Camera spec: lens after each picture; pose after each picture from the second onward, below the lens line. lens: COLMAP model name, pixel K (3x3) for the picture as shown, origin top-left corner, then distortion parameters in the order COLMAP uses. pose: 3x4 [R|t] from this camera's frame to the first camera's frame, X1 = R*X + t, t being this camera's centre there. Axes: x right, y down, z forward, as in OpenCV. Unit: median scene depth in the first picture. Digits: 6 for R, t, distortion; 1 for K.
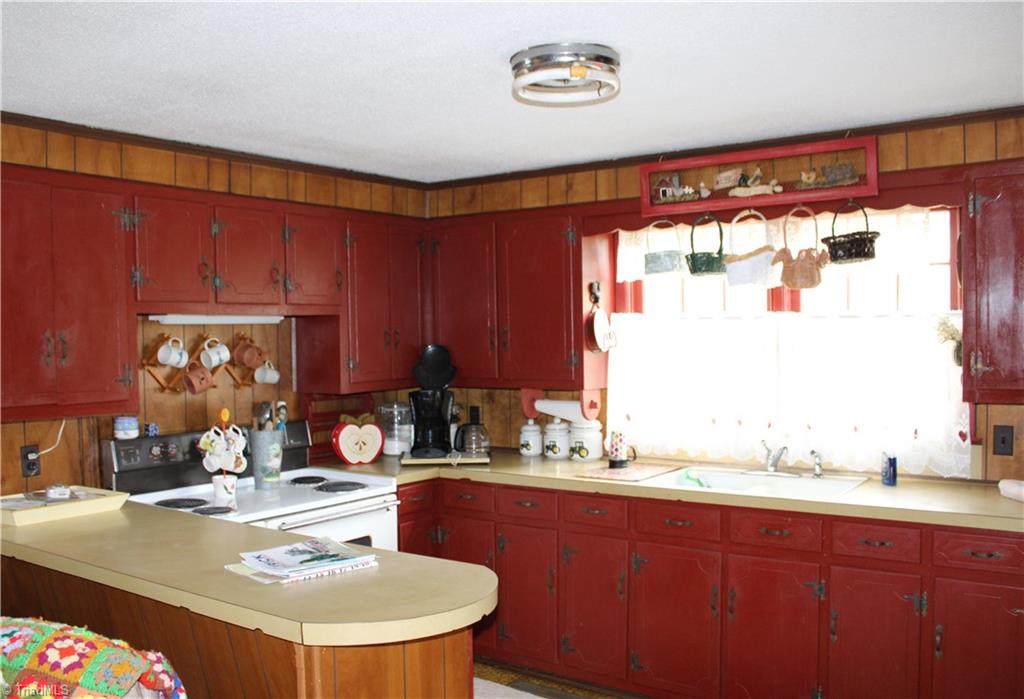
lens RADIAL K [[938.0, 0, 541.2], [0, 938.0, 371.8], [0, 0, 1]] dist [-0.074345, 0.000000]
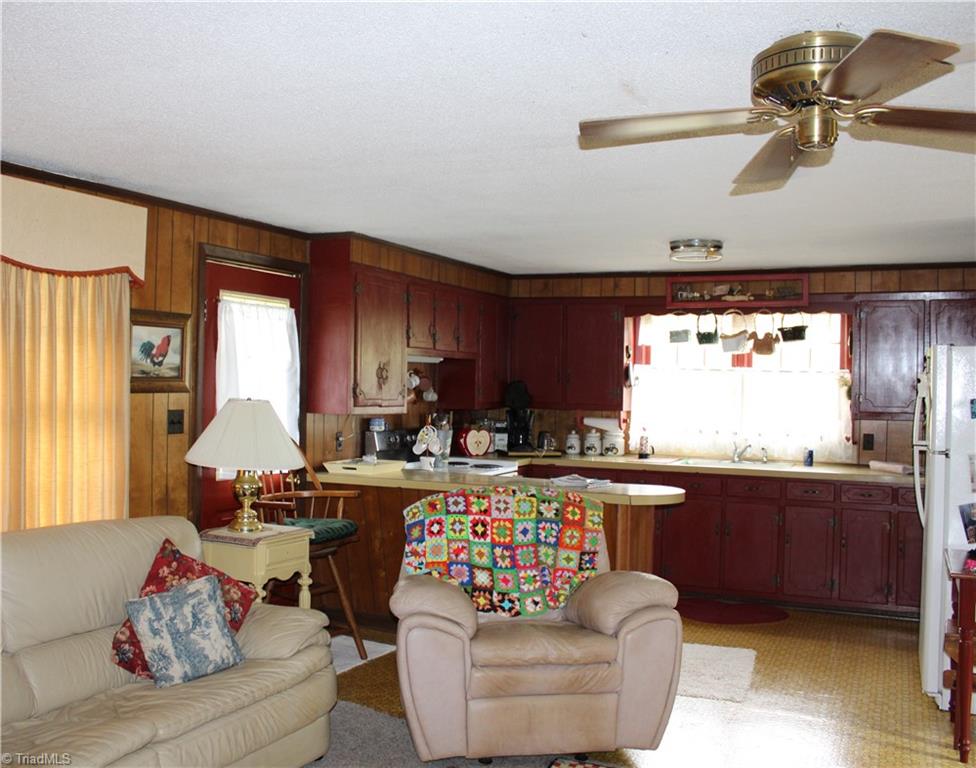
lens RADIAL K [[982.1, 0, 487.2], [0, 982.1, 383.0], [0, 0, 1]] dist [-0.081541, 0.000000]
pose [[0.984223, 0.030332, 0.174316, -0.531743], [-0.024382, 0.999048, -0.036174, 0.042090], [-0.175247, 0.031354, 0.984025, -0.697123]]
